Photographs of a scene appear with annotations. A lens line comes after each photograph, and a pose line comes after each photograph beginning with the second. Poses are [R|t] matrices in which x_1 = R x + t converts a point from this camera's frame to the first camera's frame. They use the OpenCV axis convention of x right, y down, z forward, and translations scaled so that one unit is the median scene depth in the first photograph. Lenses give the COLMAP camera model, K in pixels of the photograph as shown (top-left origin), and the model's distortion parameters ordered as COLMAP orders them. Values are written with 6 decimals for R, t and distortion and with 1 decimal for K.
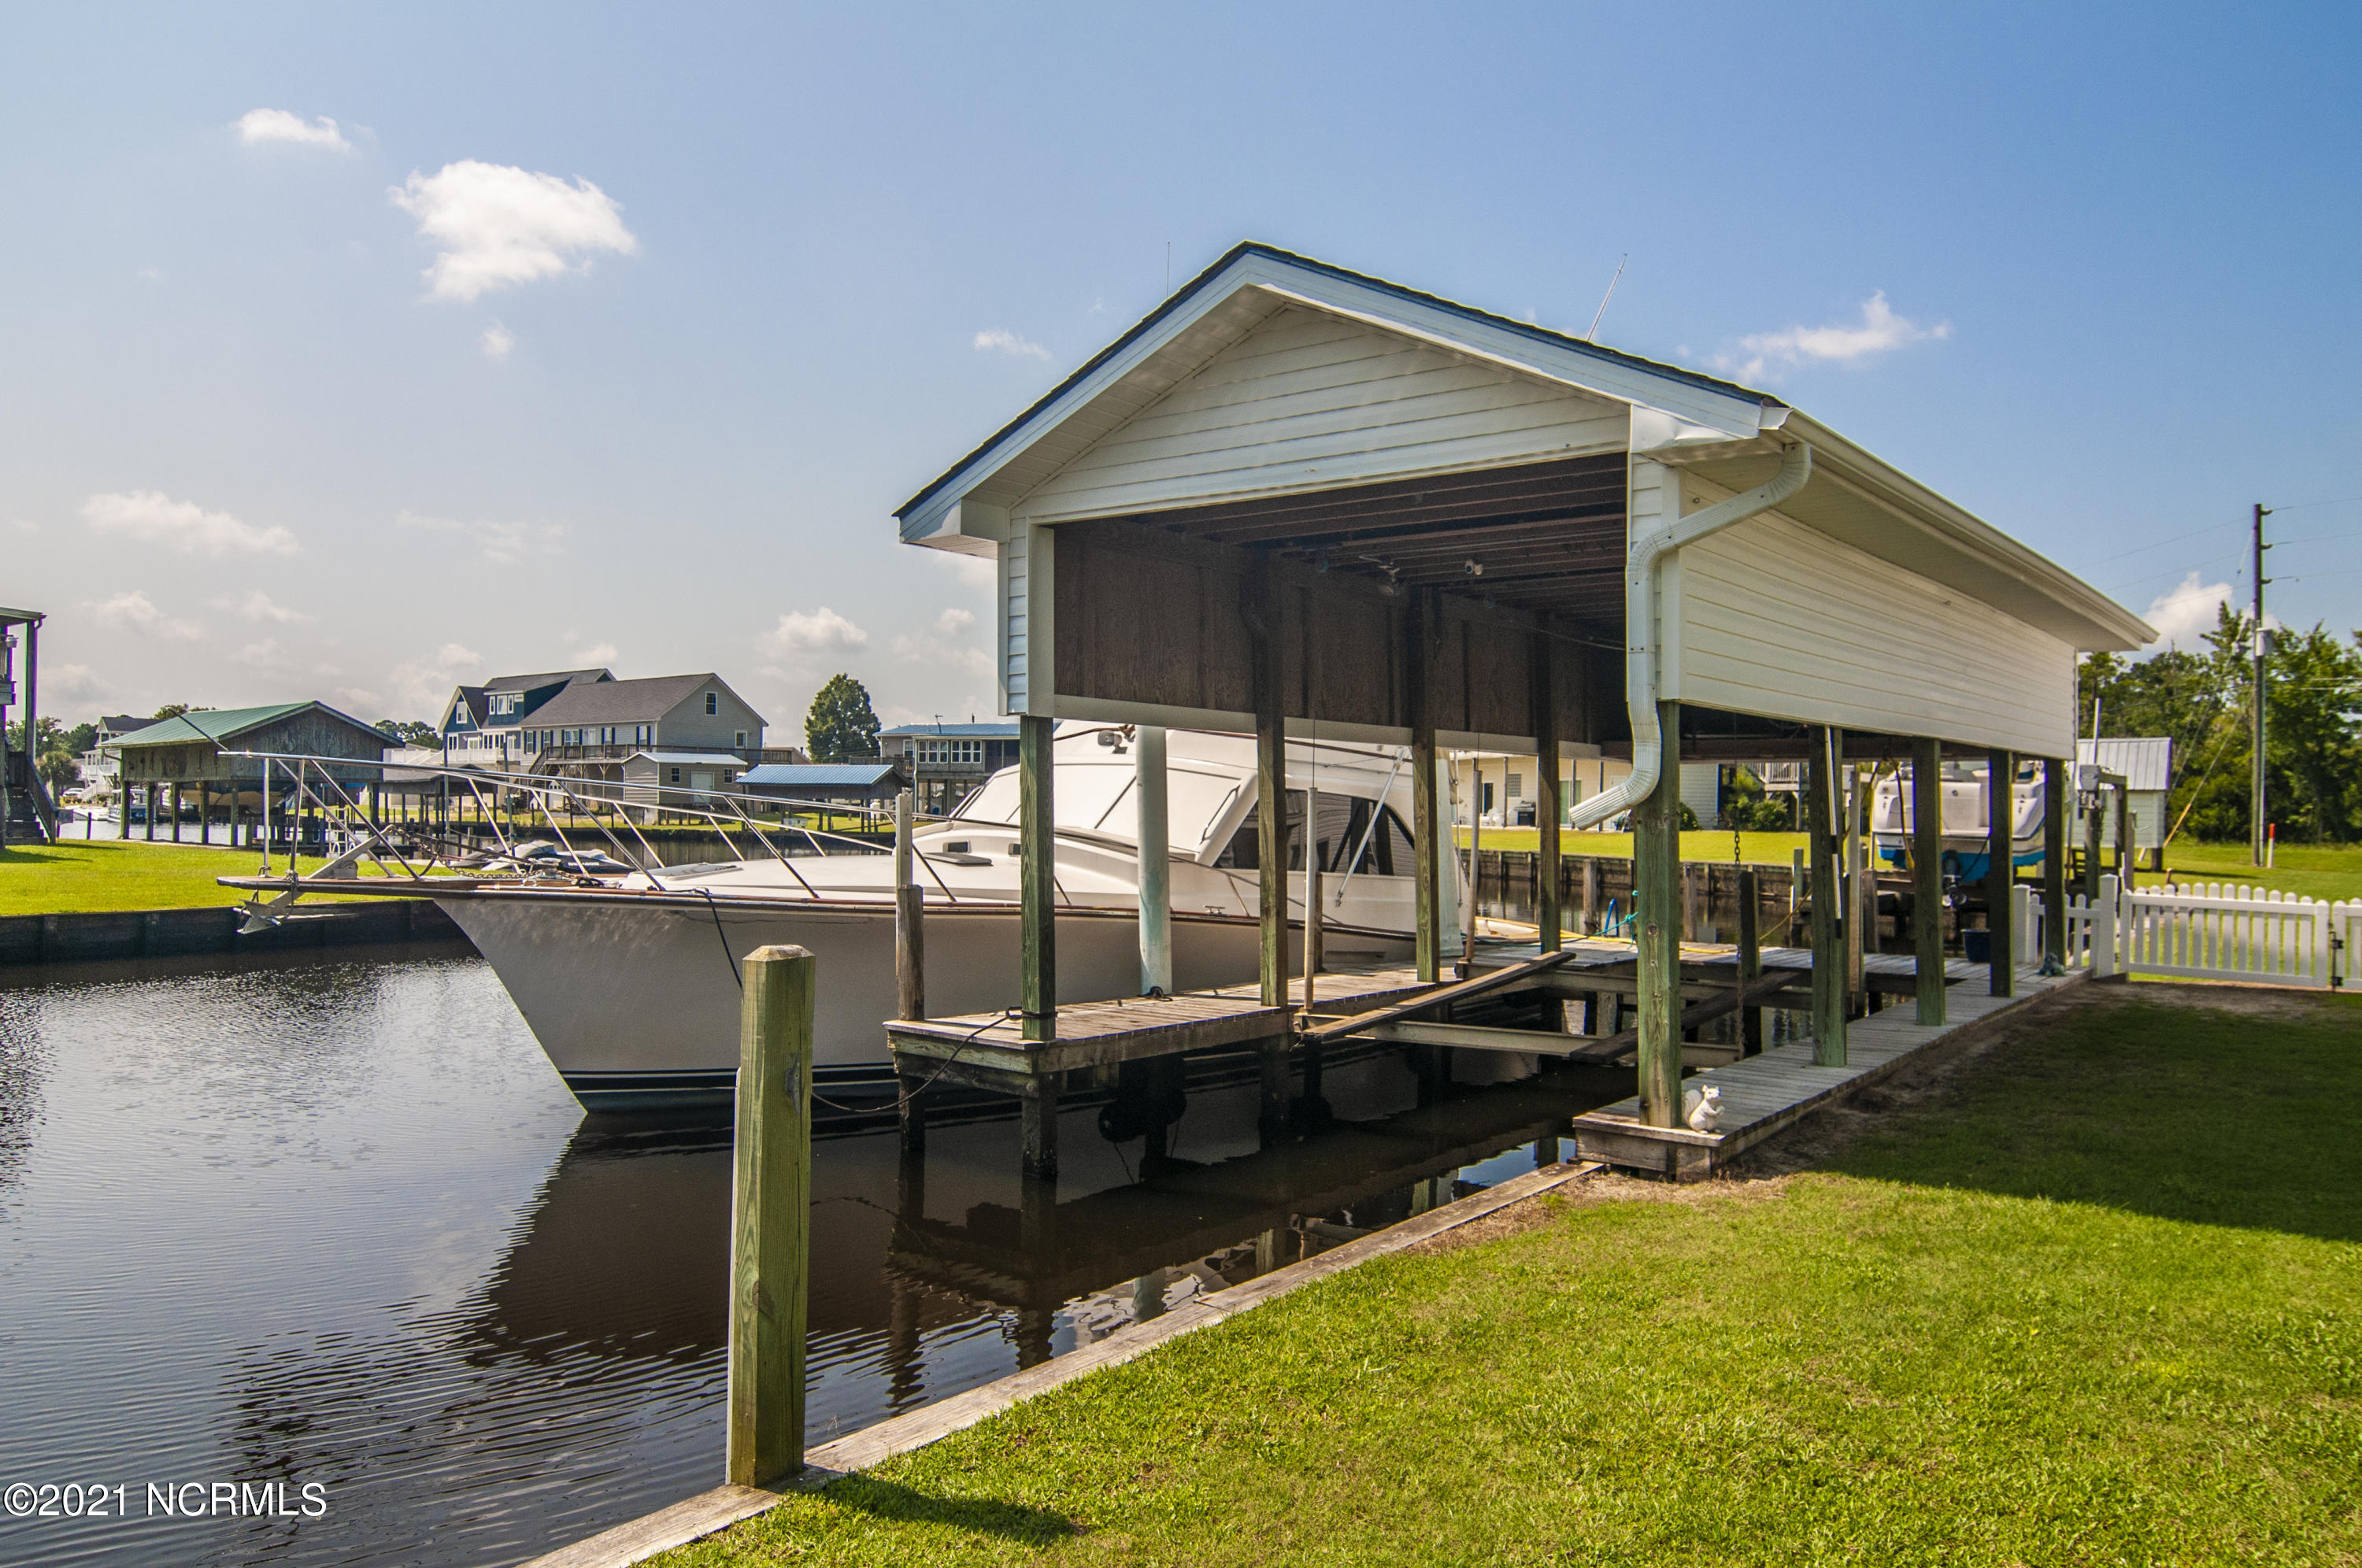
lens RADIAL K [[1600.1, 0, 1157.0], [0, 1600.1, 788.4], [0, 0, 1]] dist [-0.005276, -0.005540]
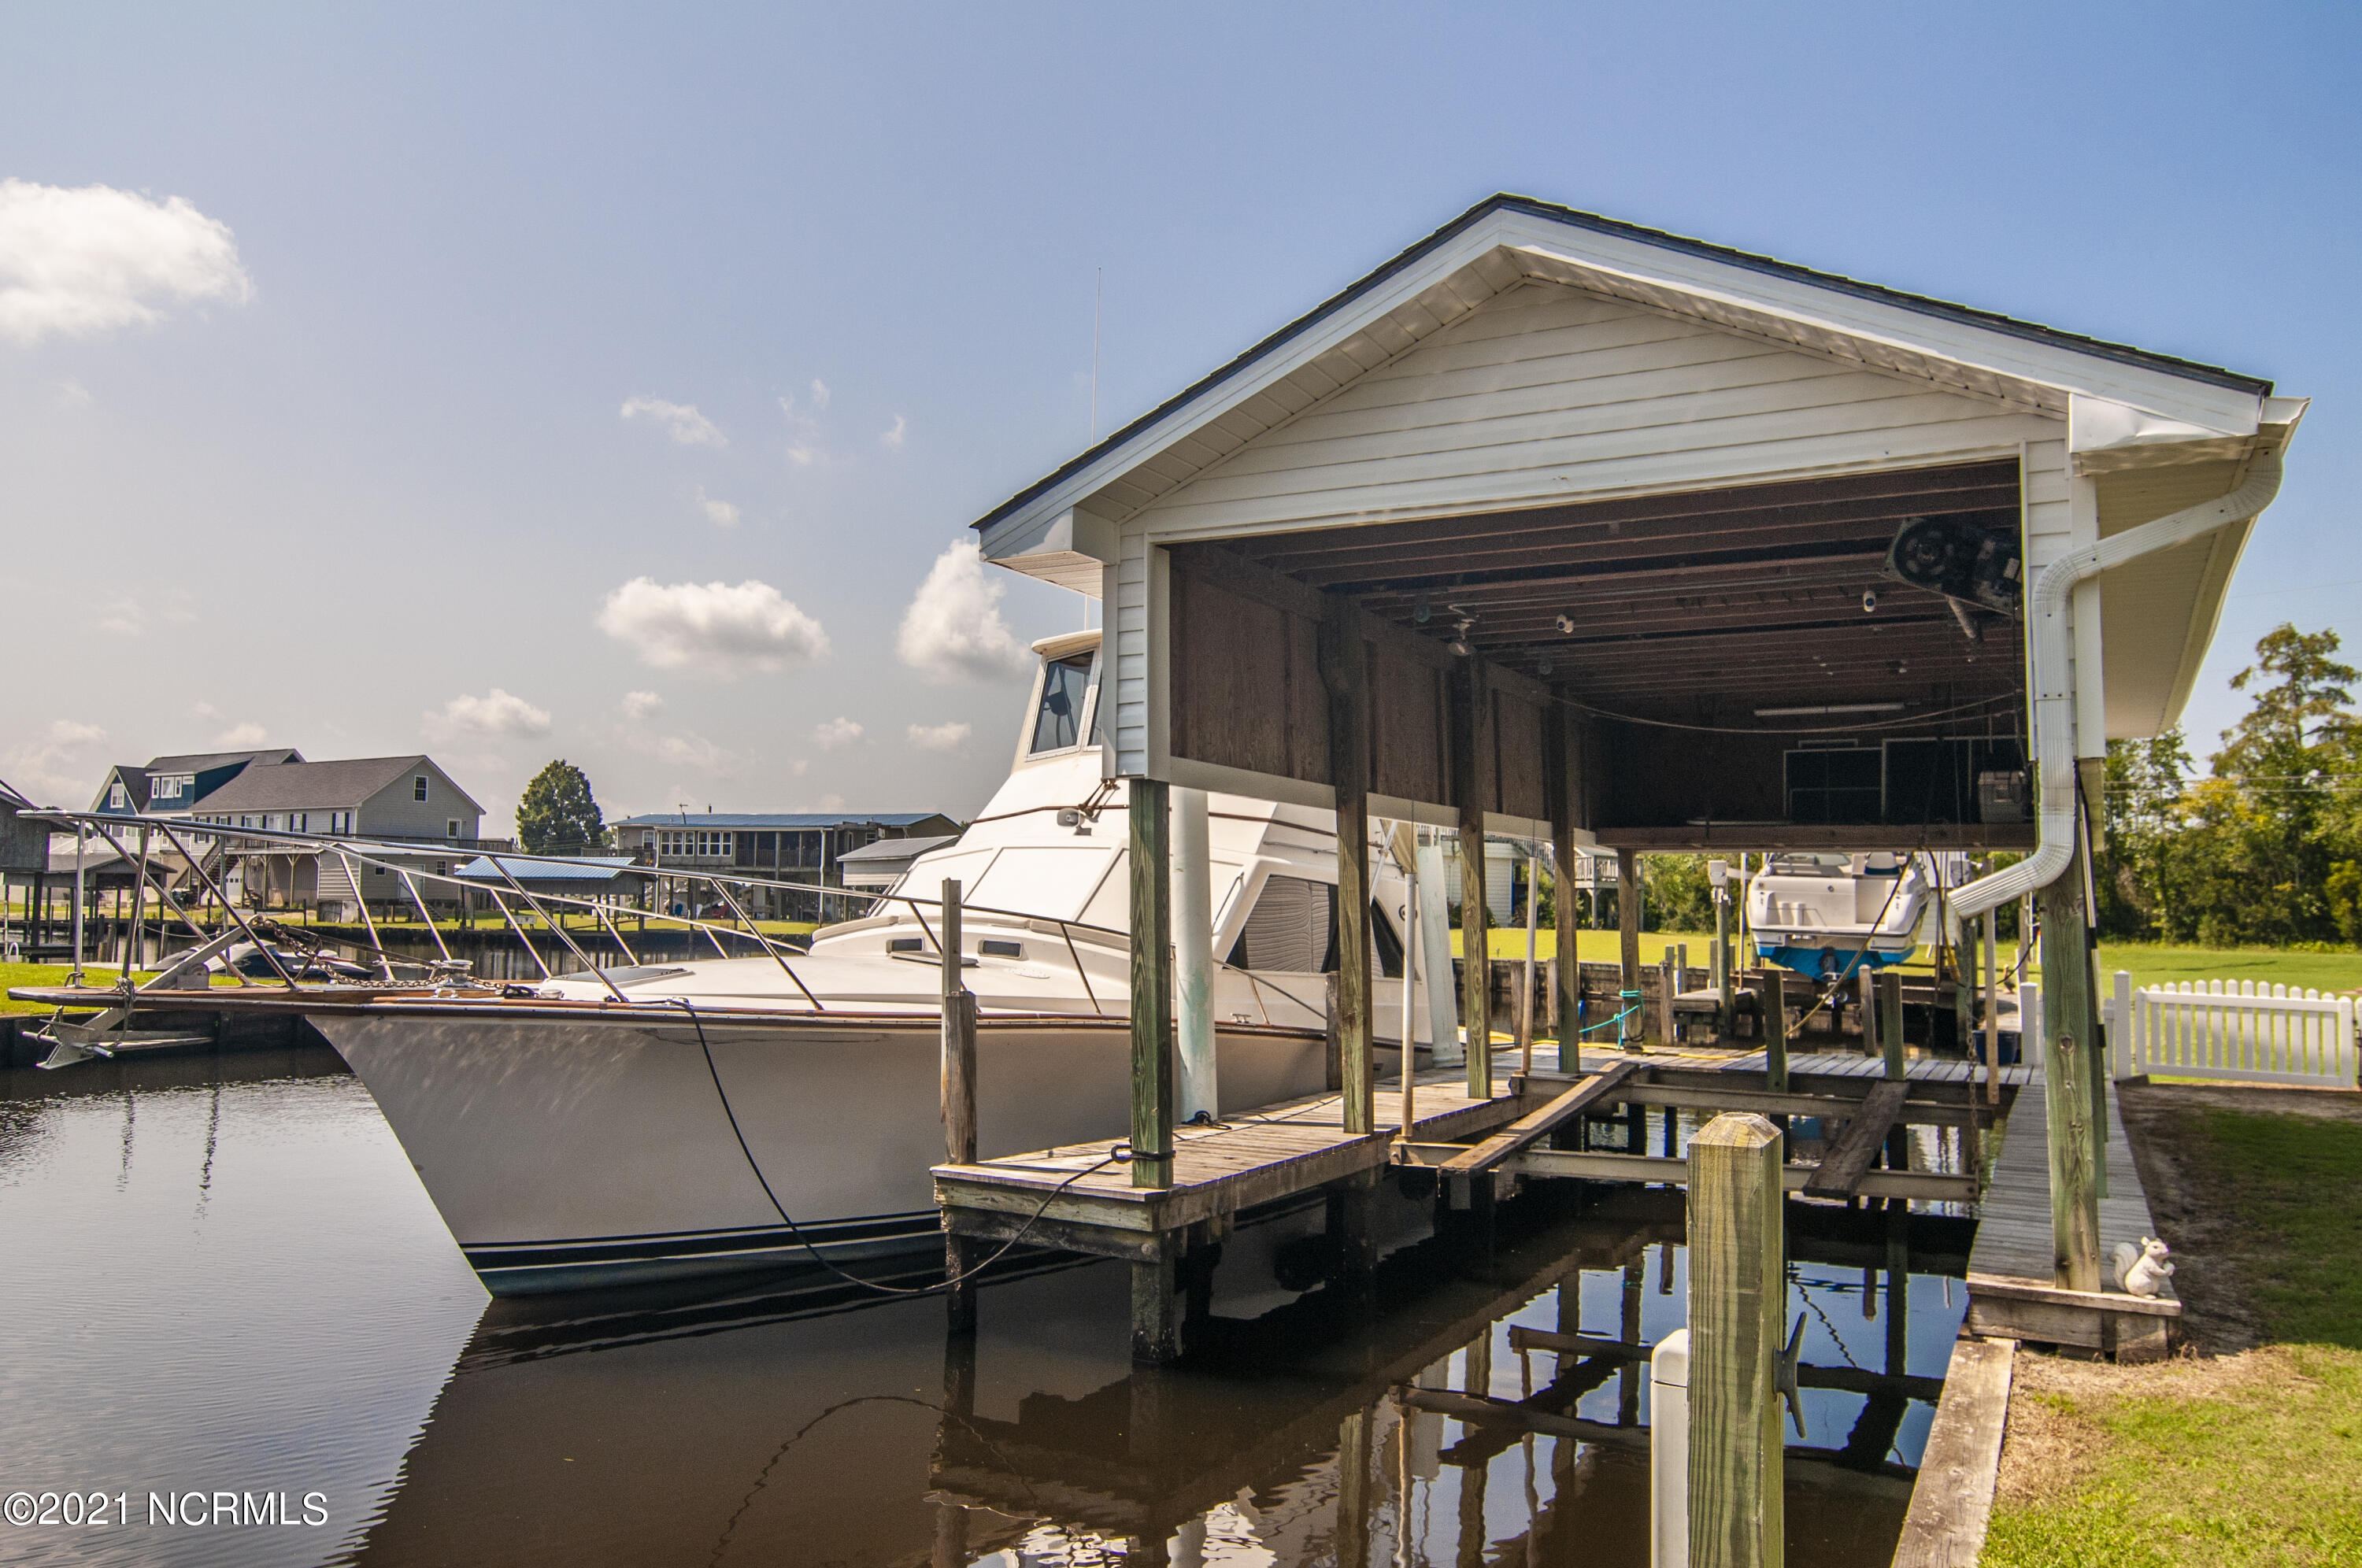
lens RADIAL K [[1643.0, 0, 1156.4], [0, 1643.0, 794.2], [0, 0, 1]] dist [-0.003100, 0.000321]
pose [[0.986590, 0.012332, 0.162753, -0.191890], [-0.003231, 0.998422, -0.056066, 0.007604], [-0.163187, 0.054788, 0.985073, 0.172934]]
